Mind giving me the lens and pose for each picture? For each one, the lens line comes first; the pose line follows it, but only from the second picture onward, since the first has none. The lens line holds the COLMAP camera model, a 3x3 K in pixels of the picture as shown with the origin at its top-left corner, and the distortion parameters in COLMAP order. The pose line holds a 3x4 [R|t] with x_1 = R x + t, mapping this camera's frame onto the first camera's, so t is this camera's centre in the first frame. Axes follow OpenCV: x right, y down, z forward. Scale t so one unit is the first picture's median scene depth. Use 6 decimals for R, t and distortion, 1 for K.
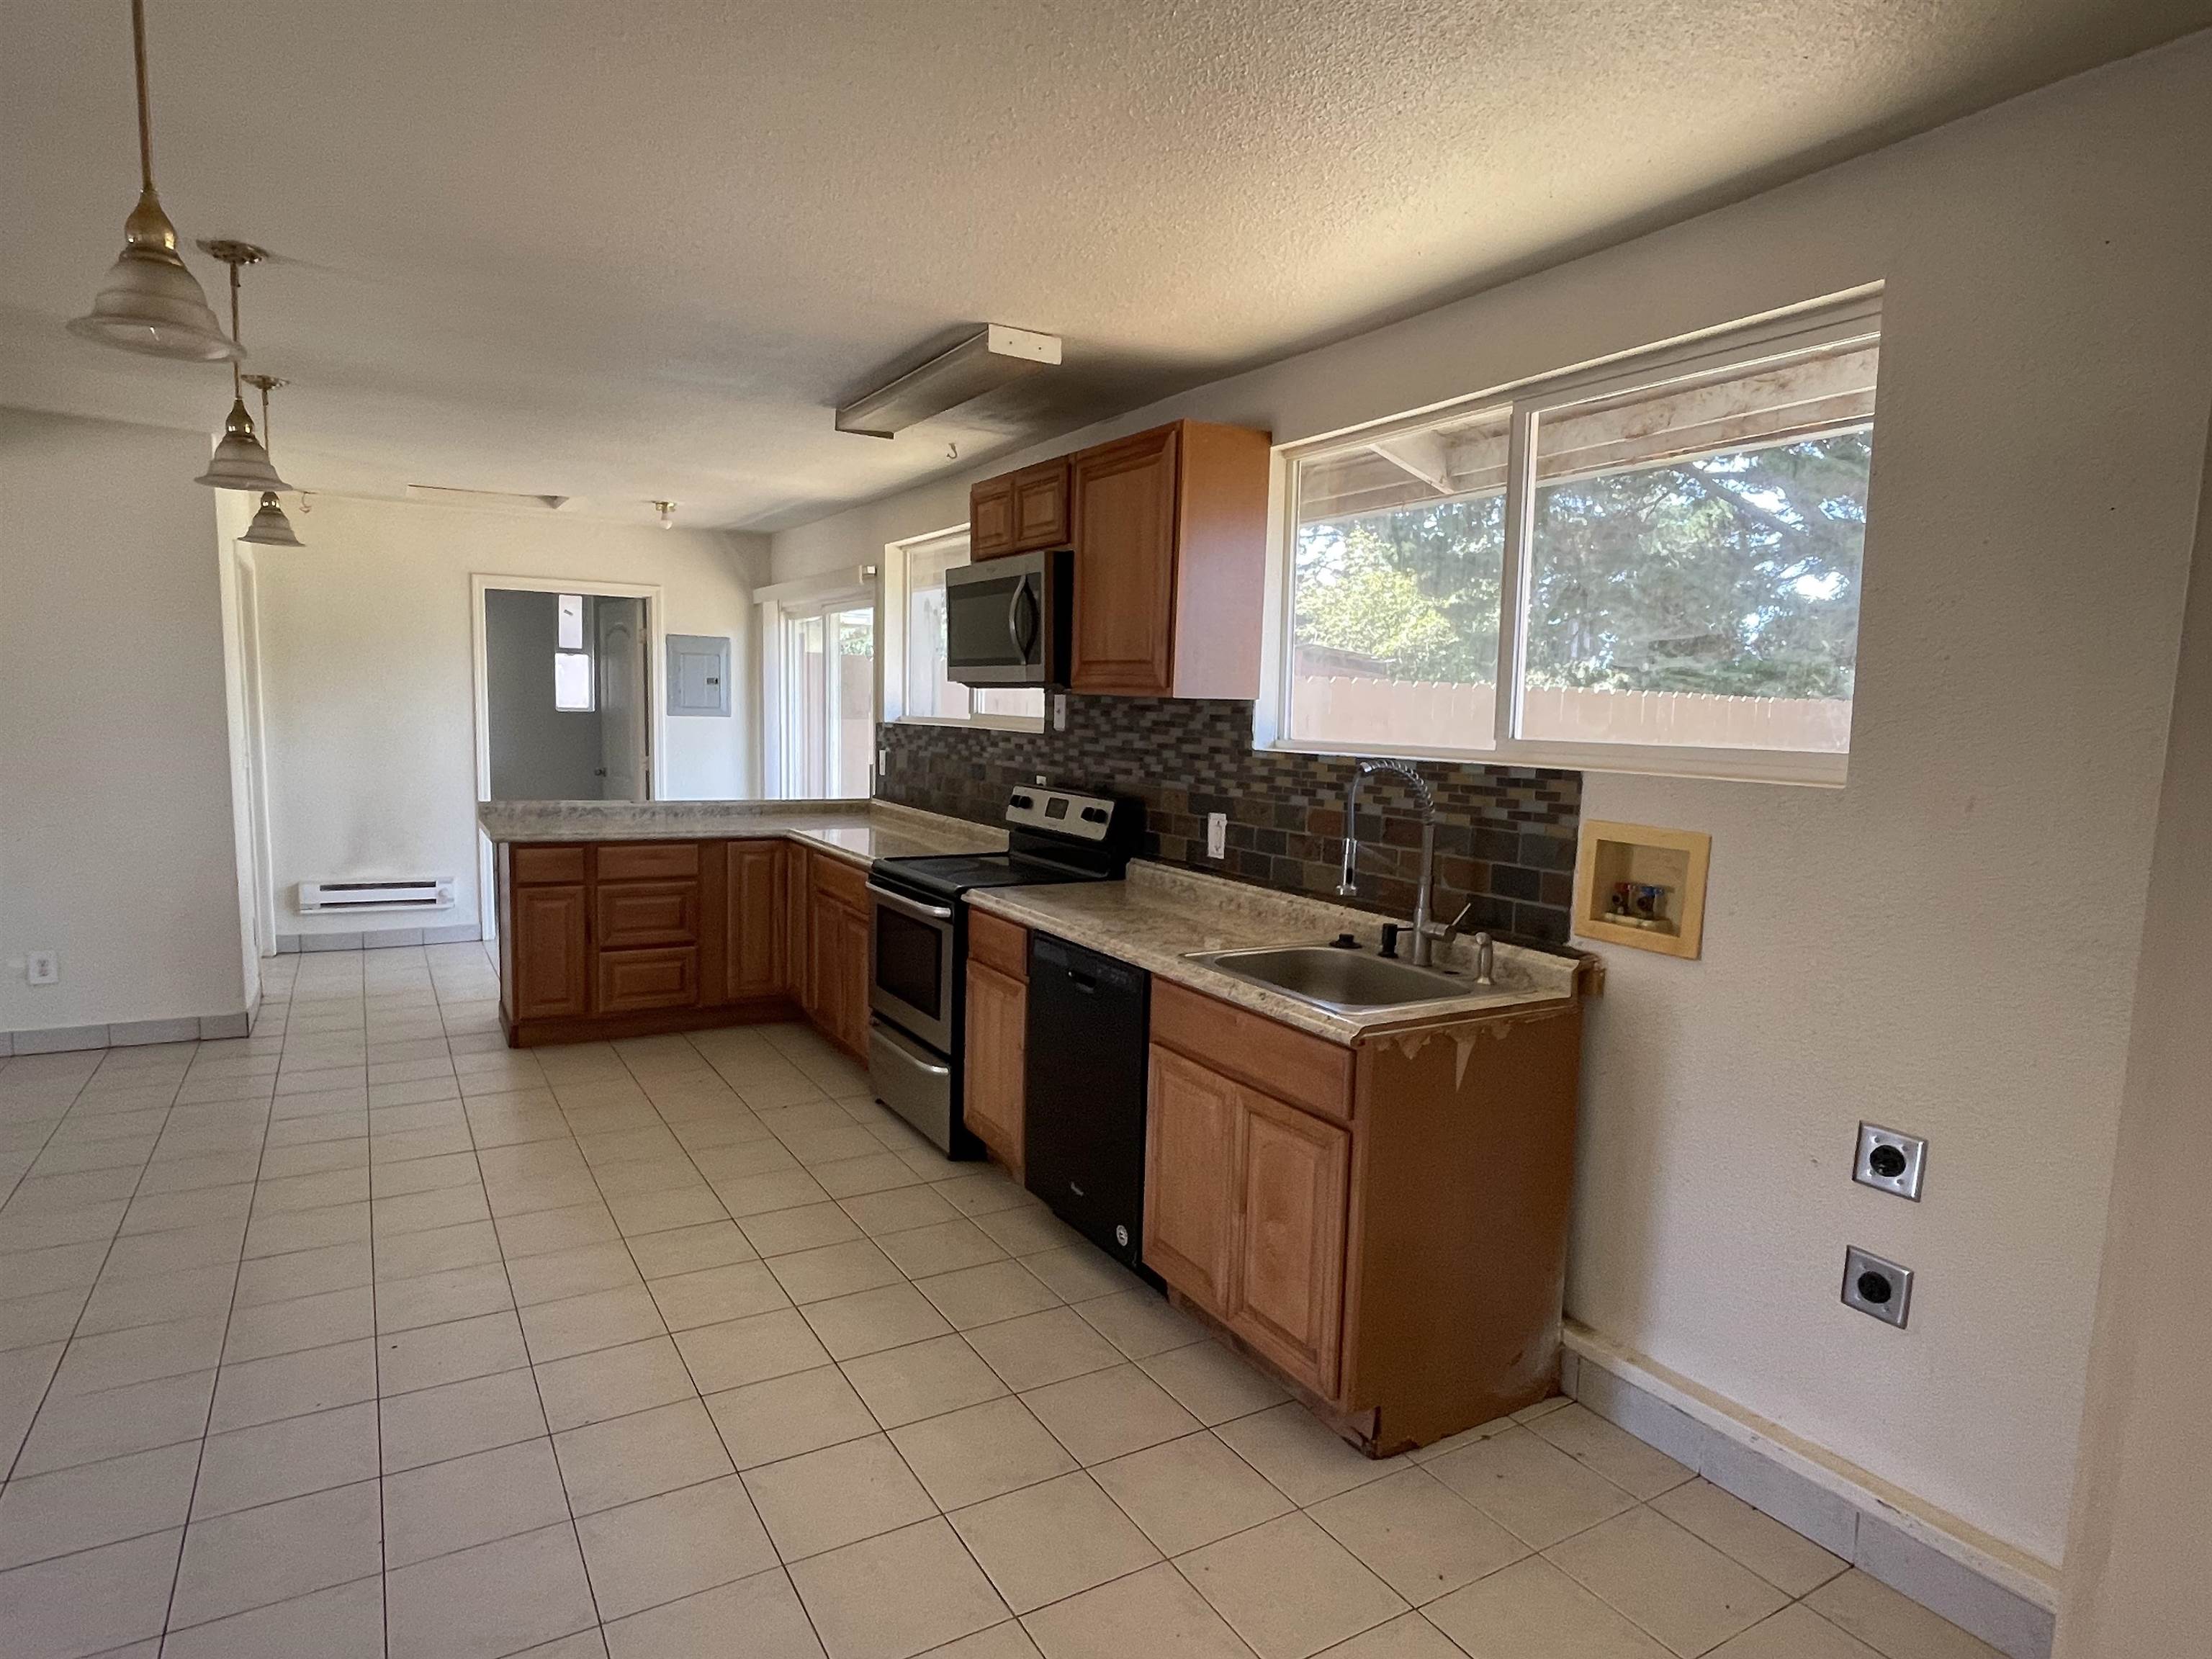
lens RADIAL K [[1238.0, 0, 1103.3], [0, 1238.0, 831.9], [0, 0, 1]] dist [-0.003925, -0.000488]
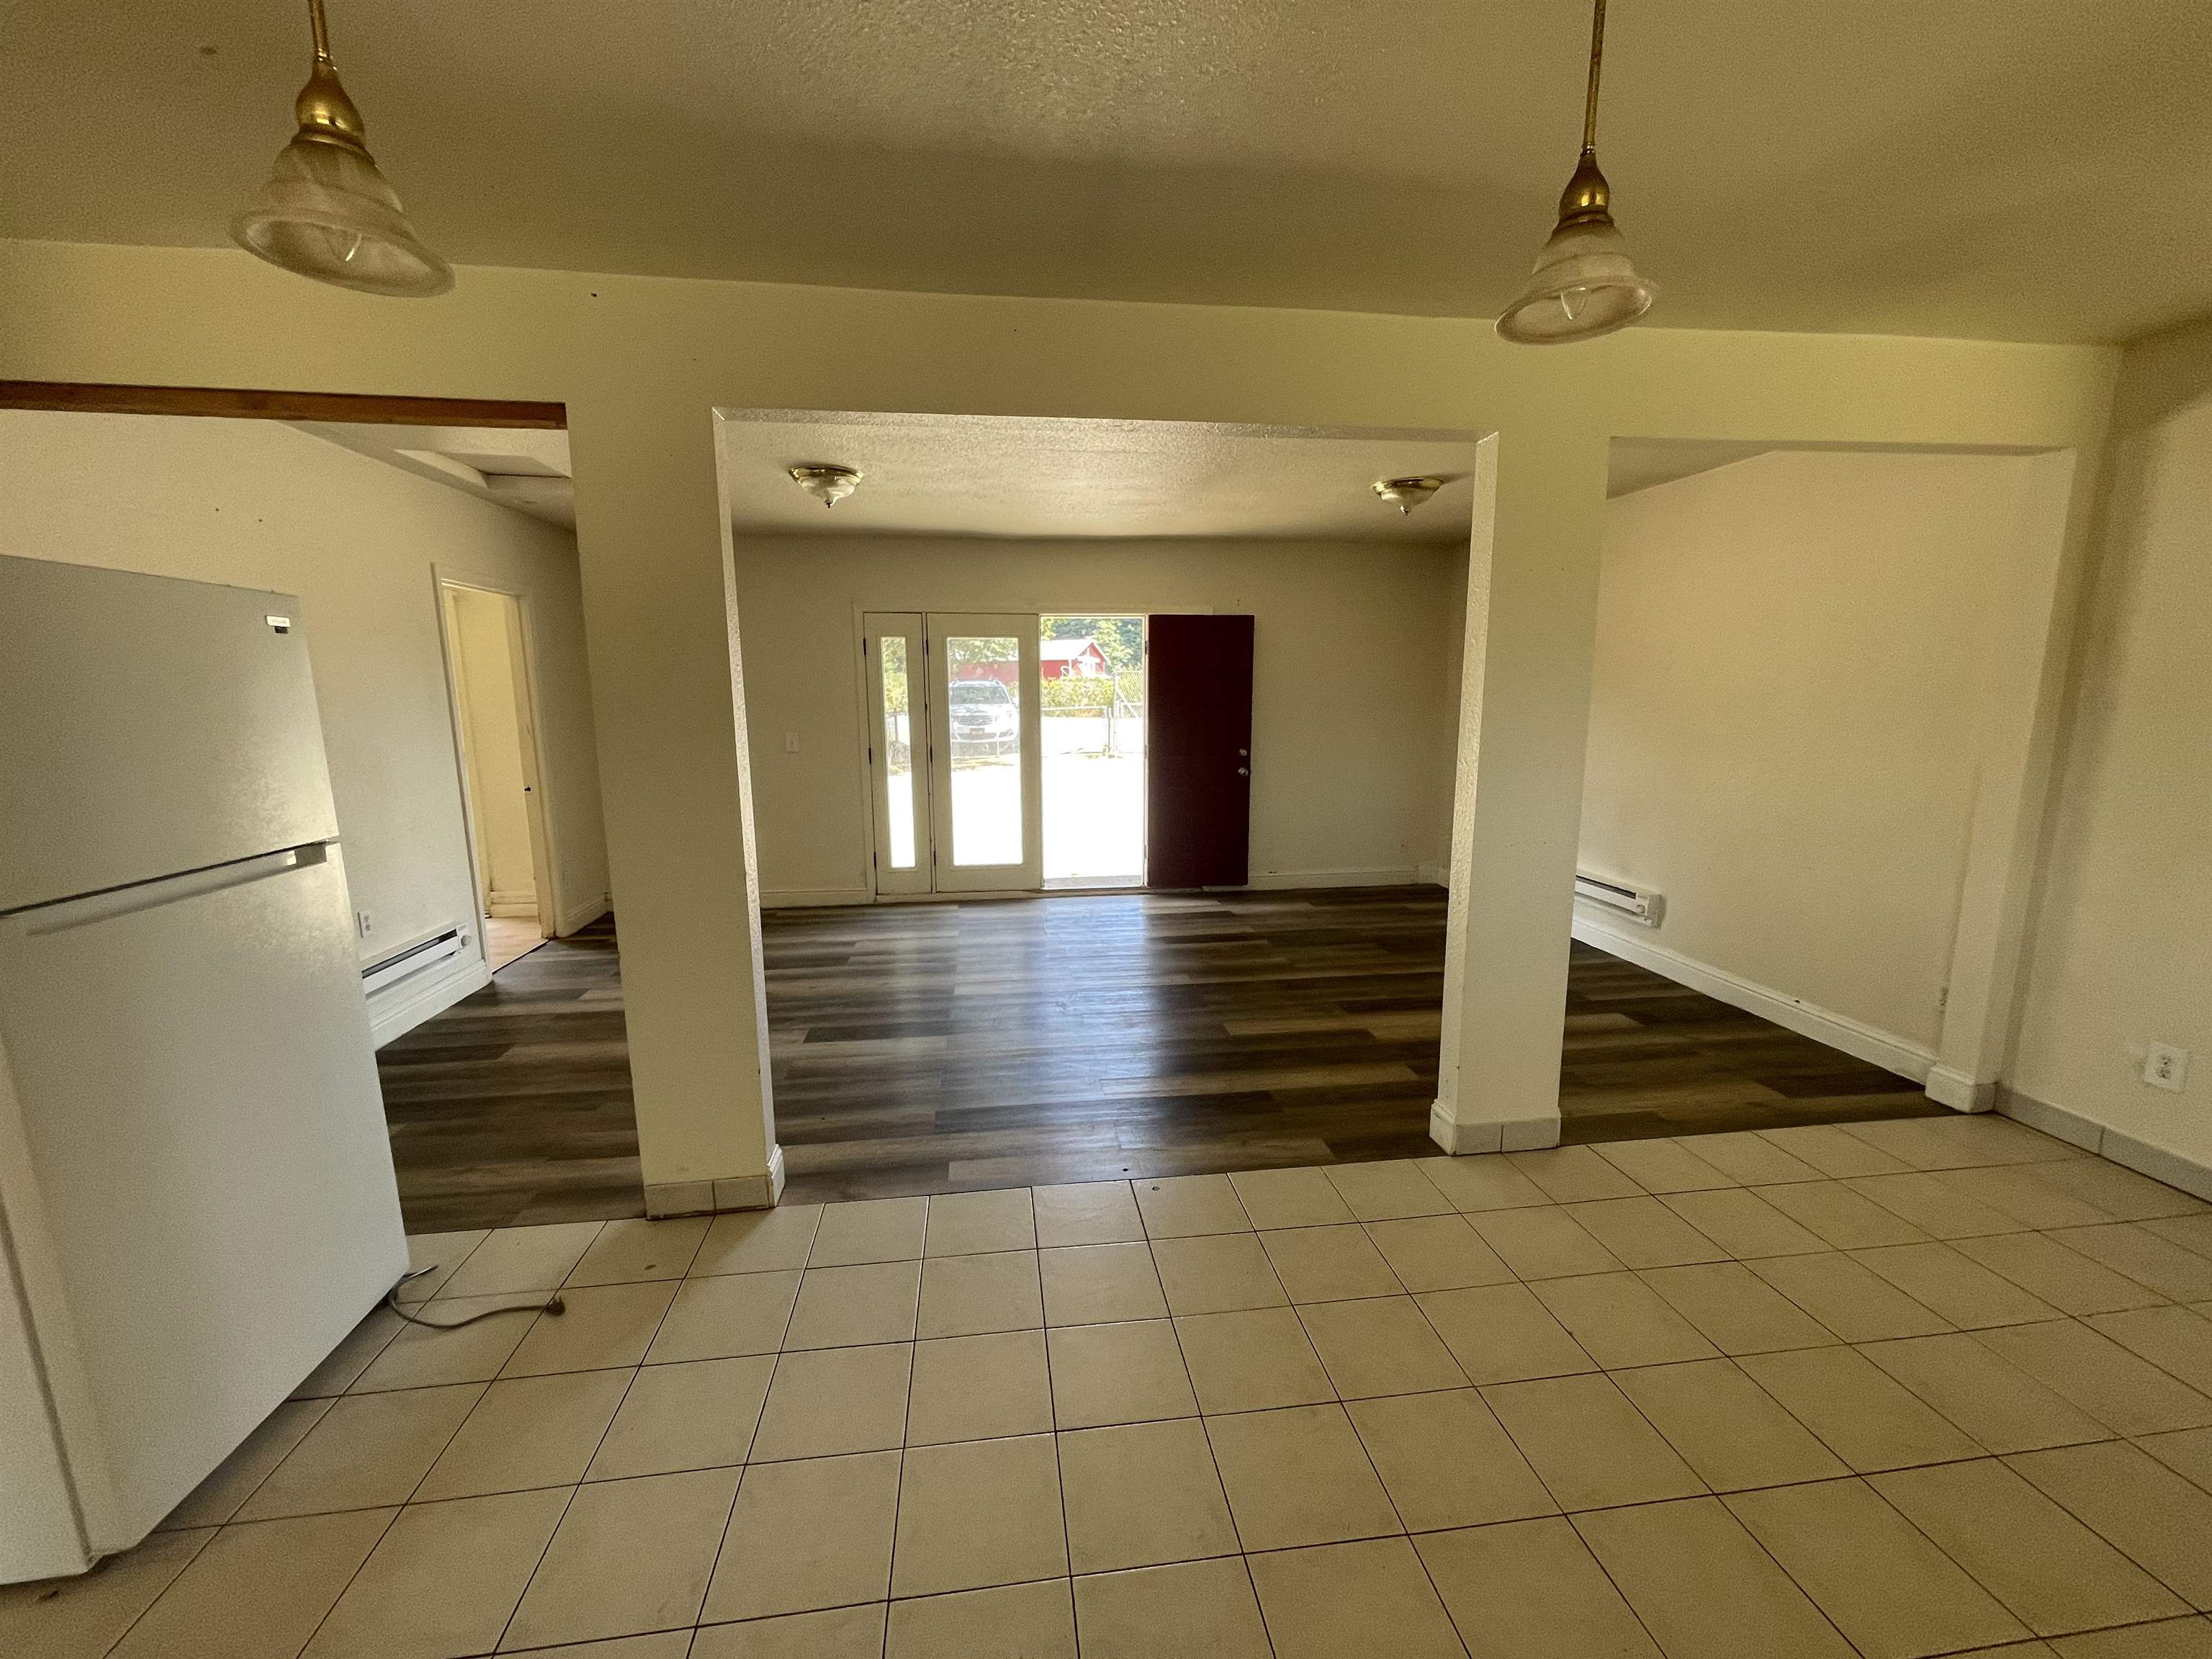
lens RADIAL K [[884.1, 0, 1107.0], [0, 884.1, 838.9], [0, 0, 1]] dist [0.001189, -0.000765]
pose [[-0.387703, 0.129391, -0.912658, -0.171602], [-0.099350, 0.978466, 0.180925, -0.072681], [0.916415, 0.160818, -0.366499, 0.727275]]
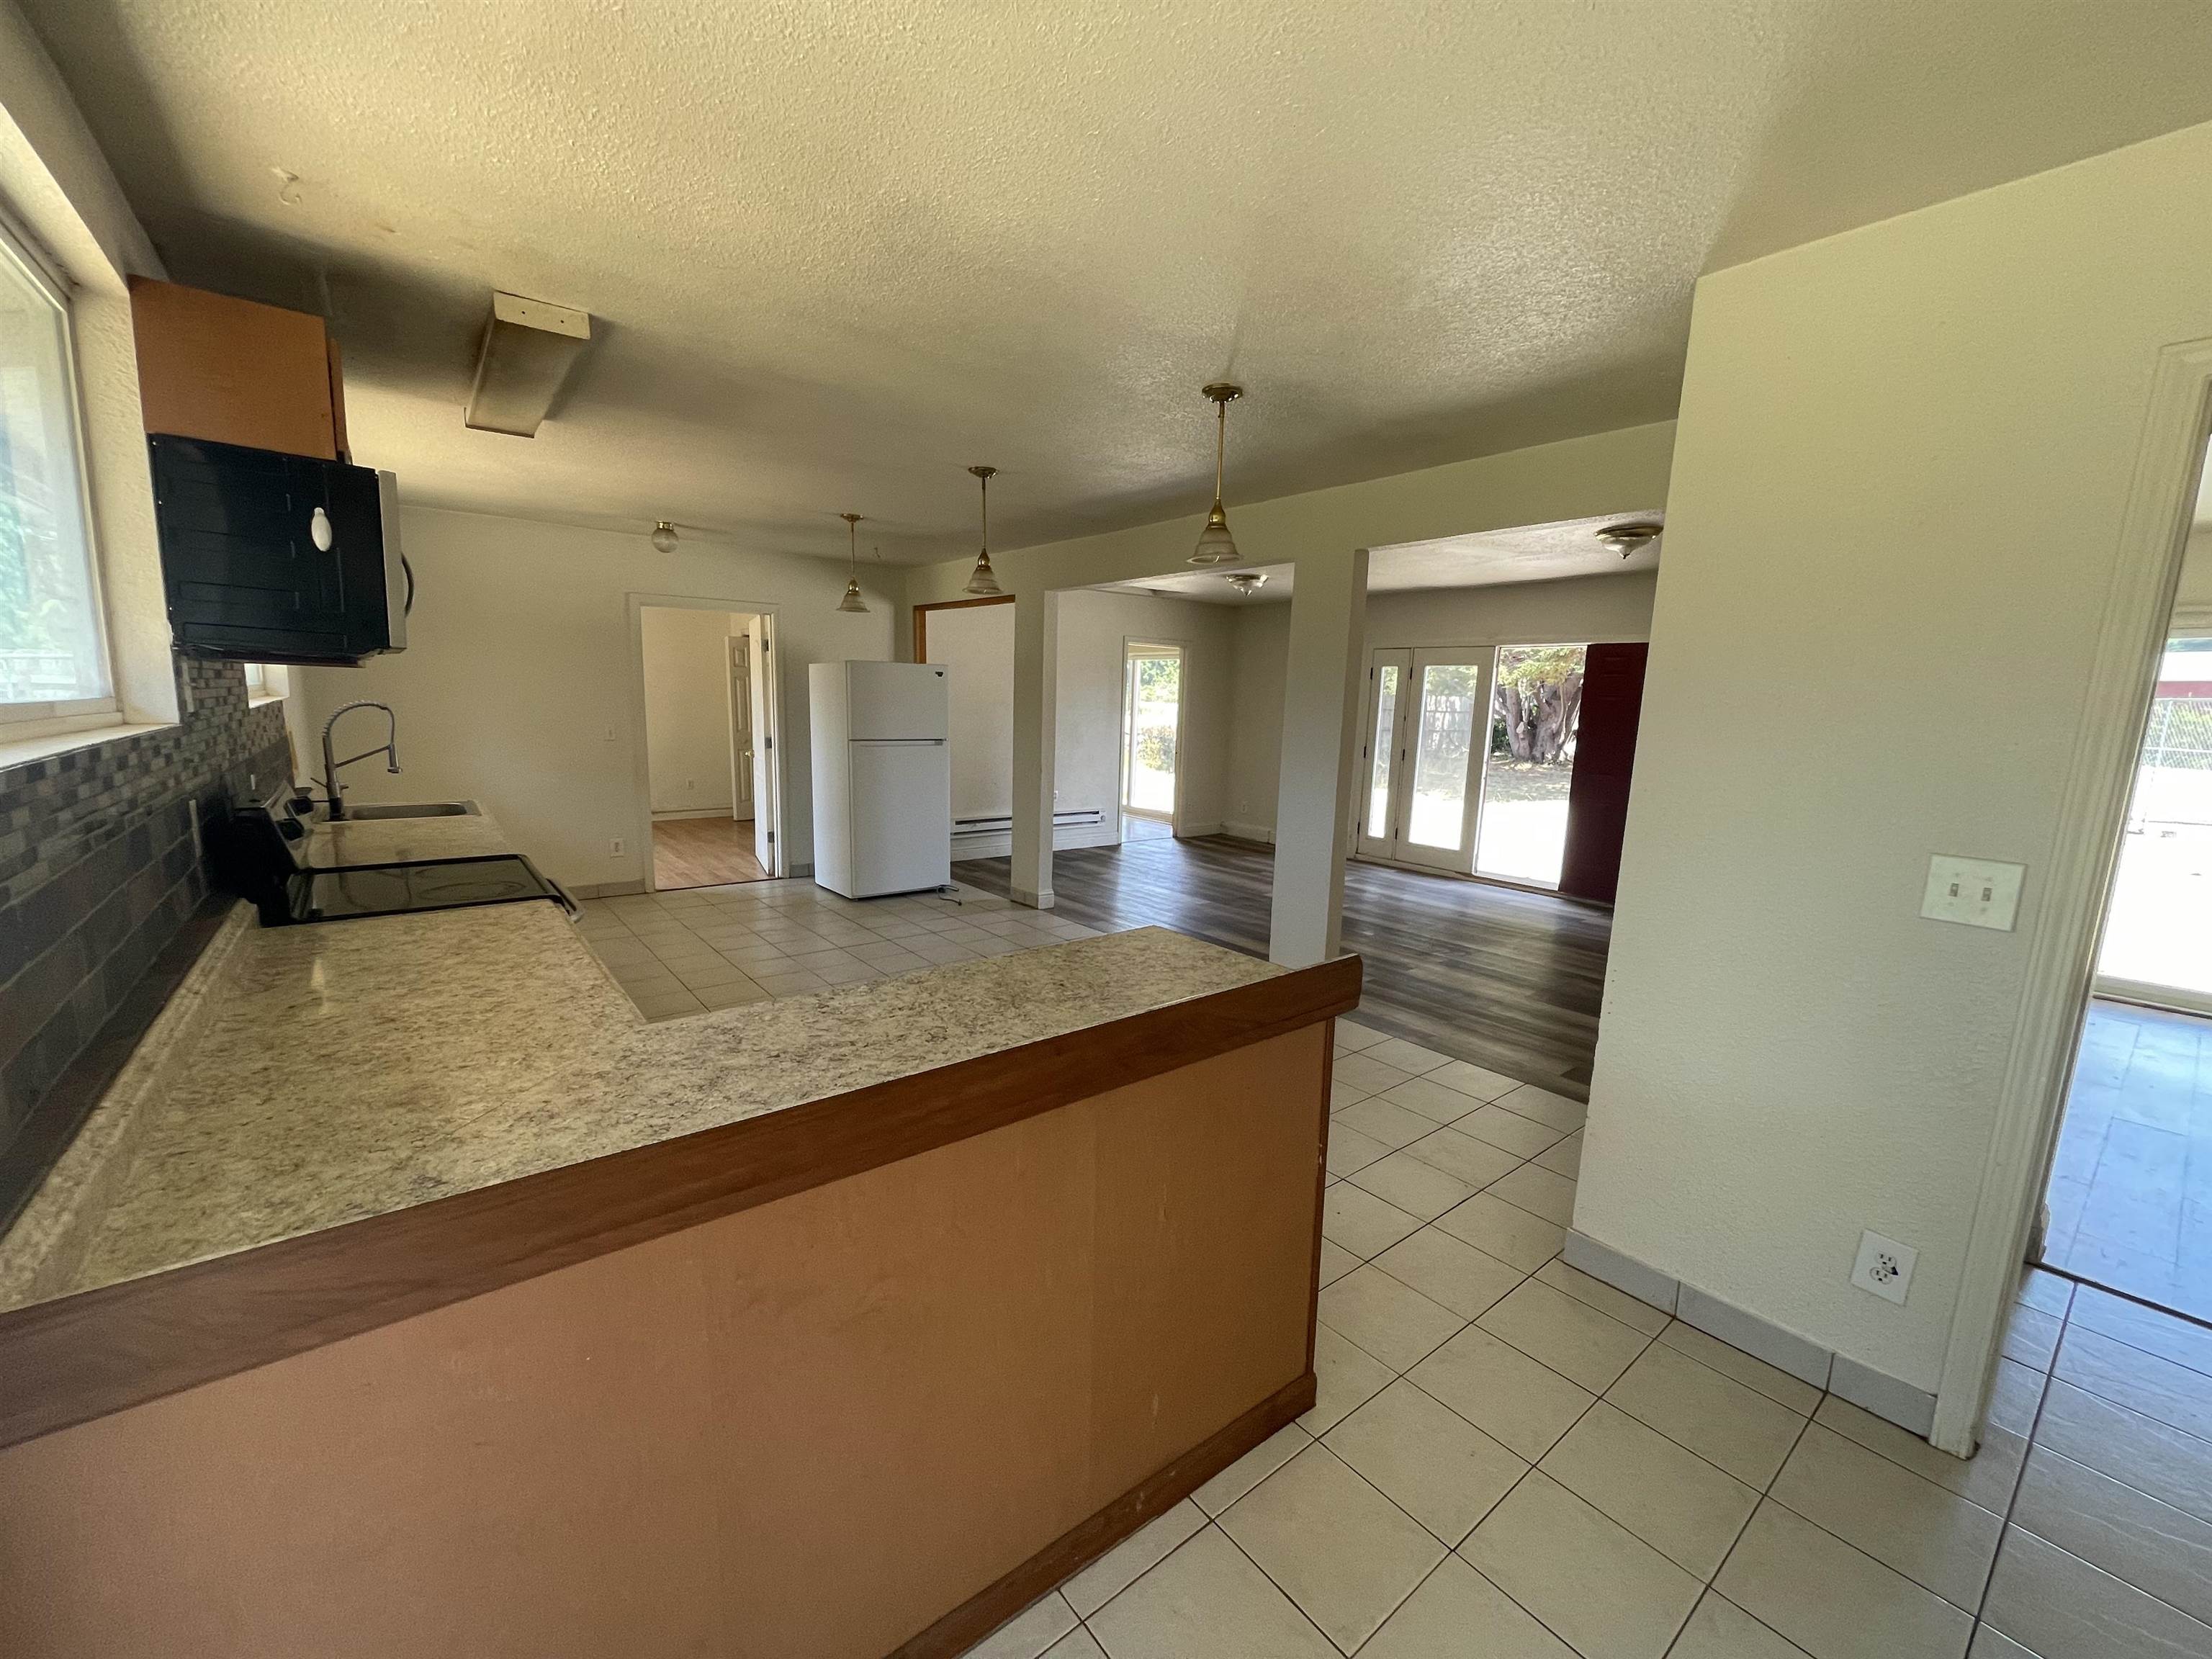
lens RADIAL K [[884.1, 0, 1096.1], [0, 884.1, 834.6], [0, 0, 1]] dist [0.001189, -0.000765]
pose [[-0.990917, -0.033576, -0.130214, -0.568035], [-0.066093, 0.964902, 0.254158, -0.215279], [0.117110, 0.260456, -0.958357, 1.899082]]
